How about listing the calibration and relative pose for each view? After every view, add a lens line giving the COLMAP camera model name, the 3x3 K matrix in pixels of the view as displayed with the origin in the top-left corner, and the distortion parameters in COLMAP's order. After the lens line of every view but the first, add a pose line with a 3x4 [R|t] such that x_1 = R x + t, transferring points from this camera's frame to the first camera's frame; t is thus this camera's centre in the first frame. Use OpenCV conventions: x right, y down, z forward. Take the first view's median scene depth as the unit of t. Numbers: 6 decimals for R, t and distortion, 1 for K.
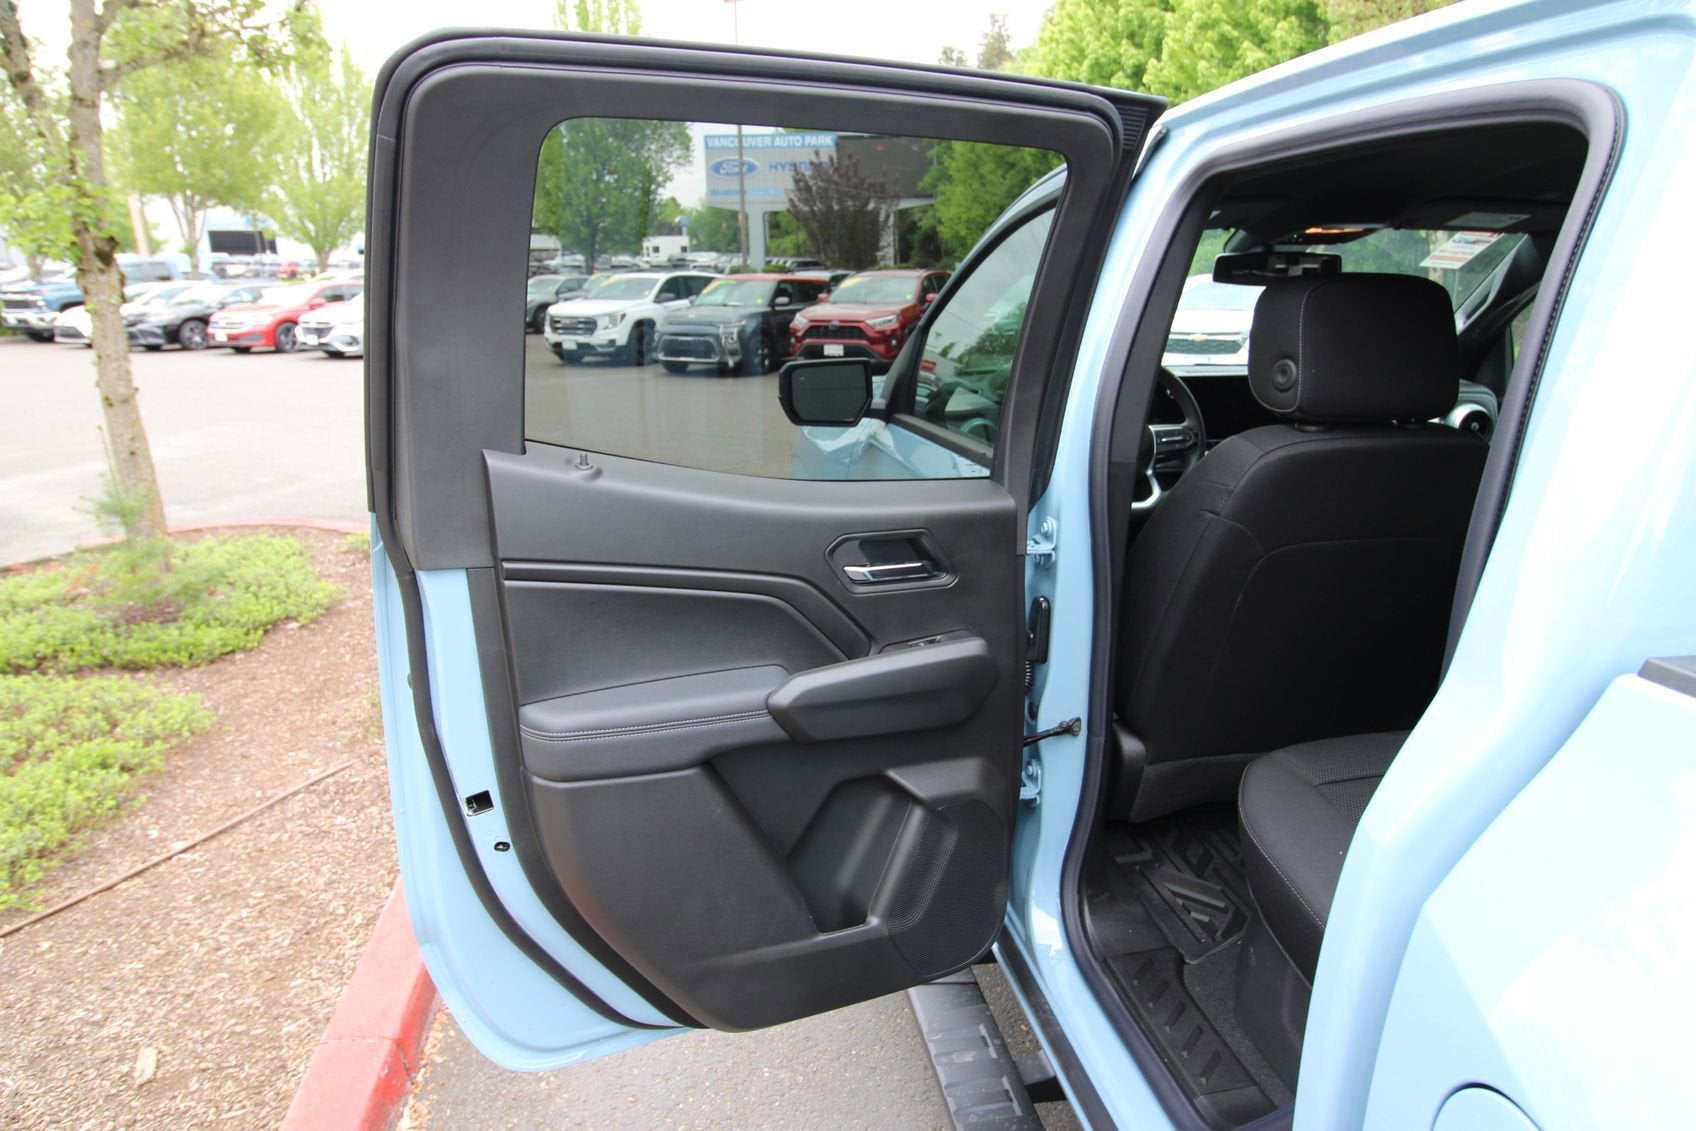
lens RADIAL K [[1057.1, 0, 844.4], [0, 1057.1, 562.2], [0, 0, 1]] dist [-0.007353, -0.002182]
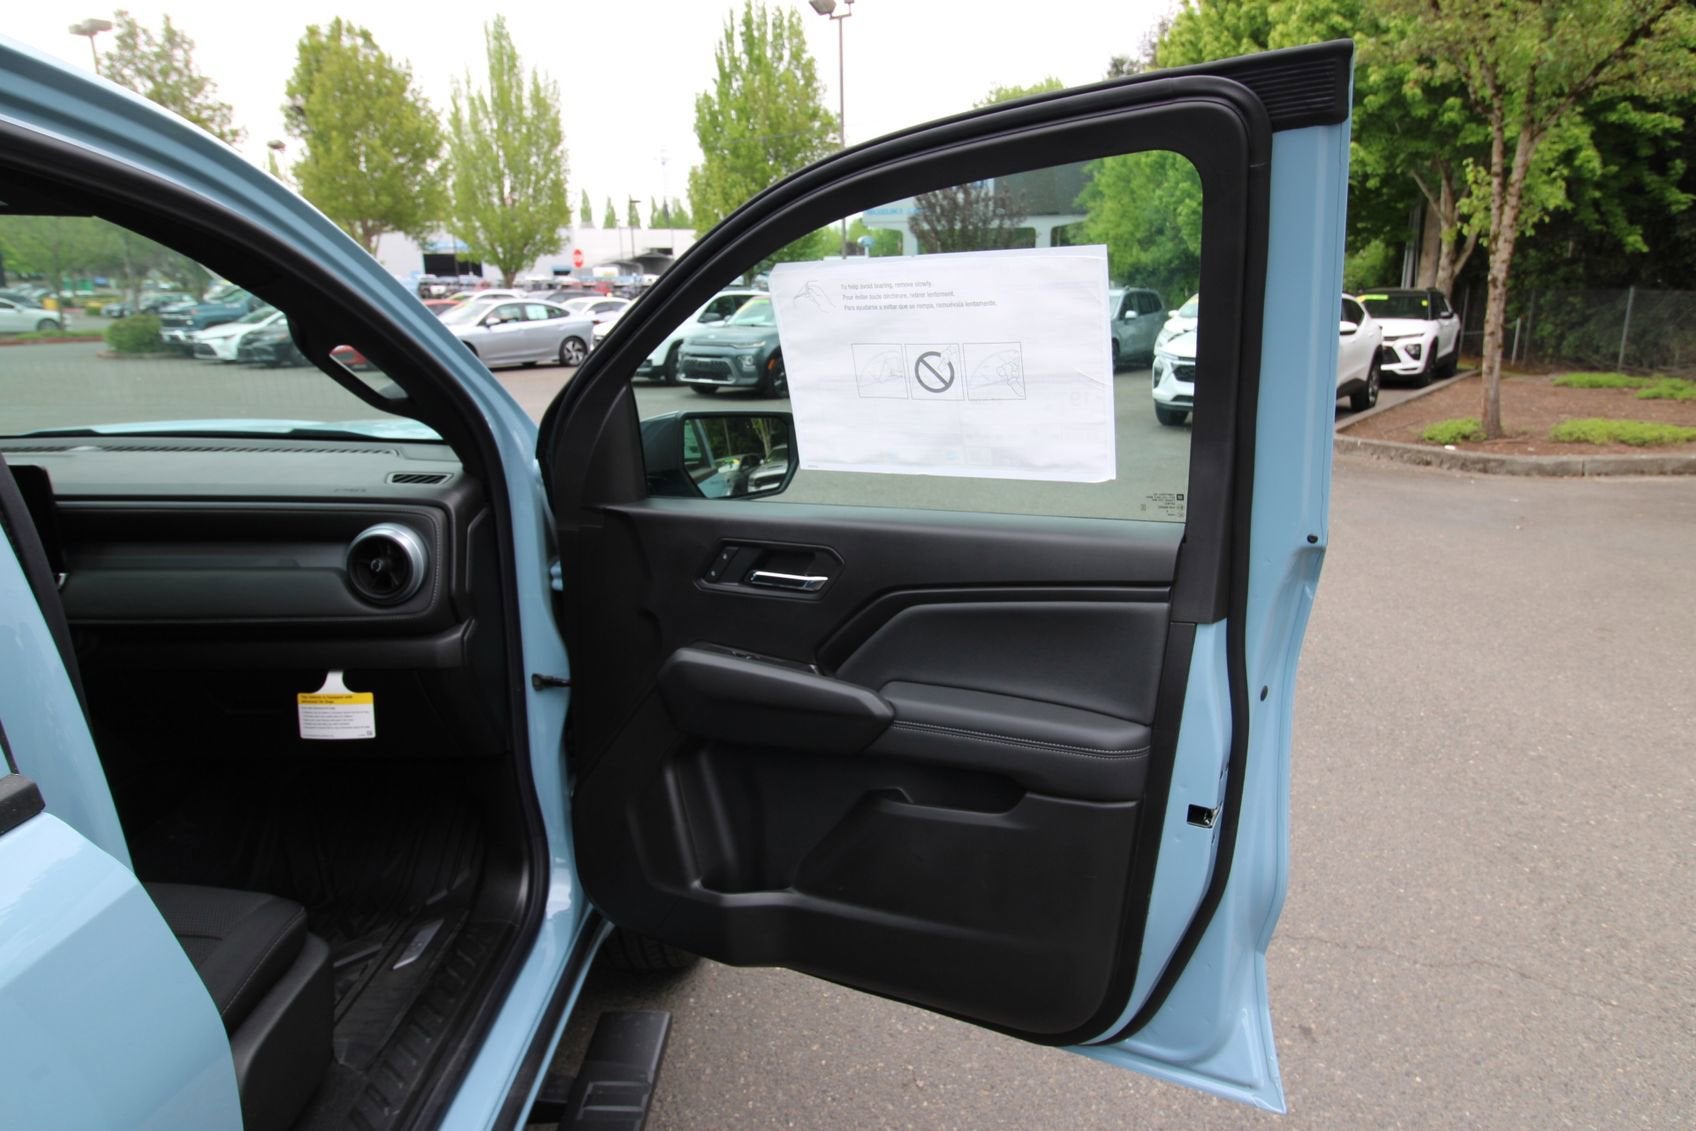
lens RADIAL K [[1057.1, 0, 841.4], [0, 1057.1, 557.4], [0, 0, 1]] dist [-0.007353, -0.002182]
pose [[0.985429, 0.038362, -0.165708, 0.085879], [-0.041859, 0.998967, -0.017661, -0.012444], [0.164859, 0.024340, 0.986017, 0.045719]]
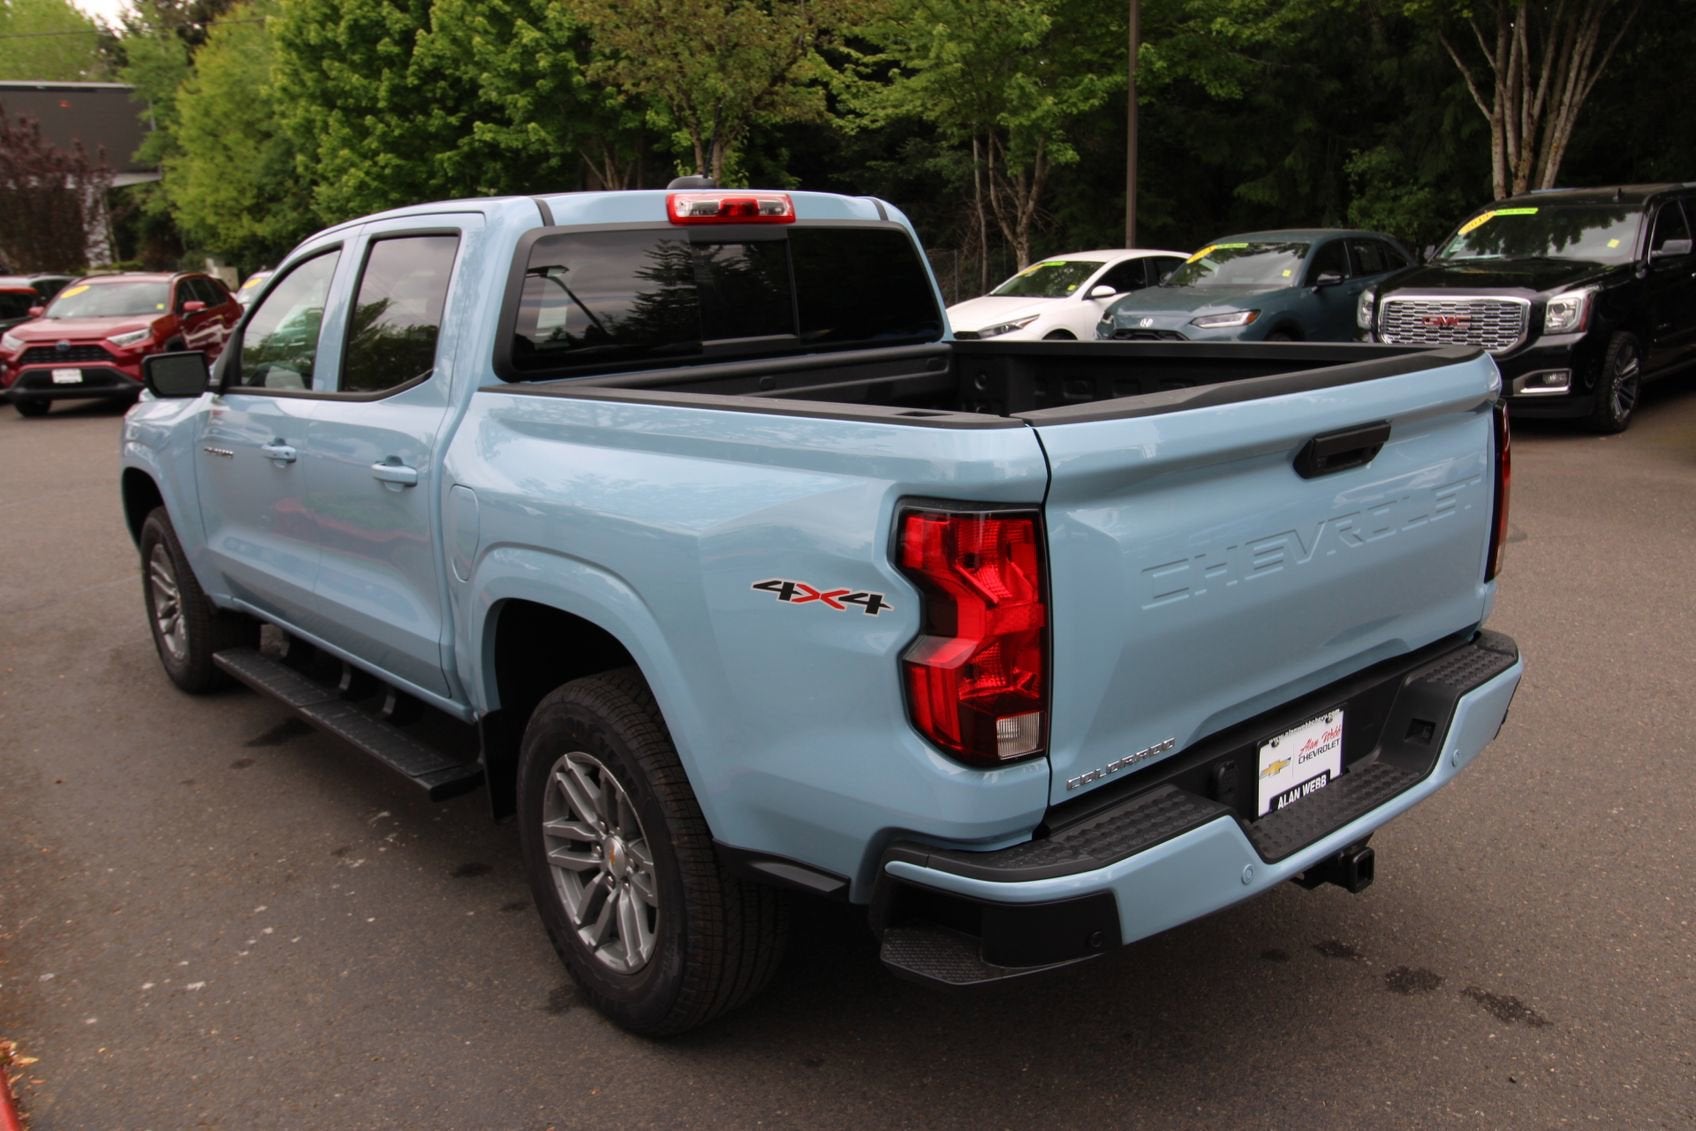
lens RADIAL K [[1327.1, 0, 860.6], [0, 1327.1, 549.9], [0, 0, 1]] dist [0.006984, -0.002575]
pose [[0.851567, -0.136634, 0.506128, -0.014589], [0.164117, 0.986392, -0.009843, 0.020990], [-0.497895, 0.091446, 0.862402, -0.086838]]
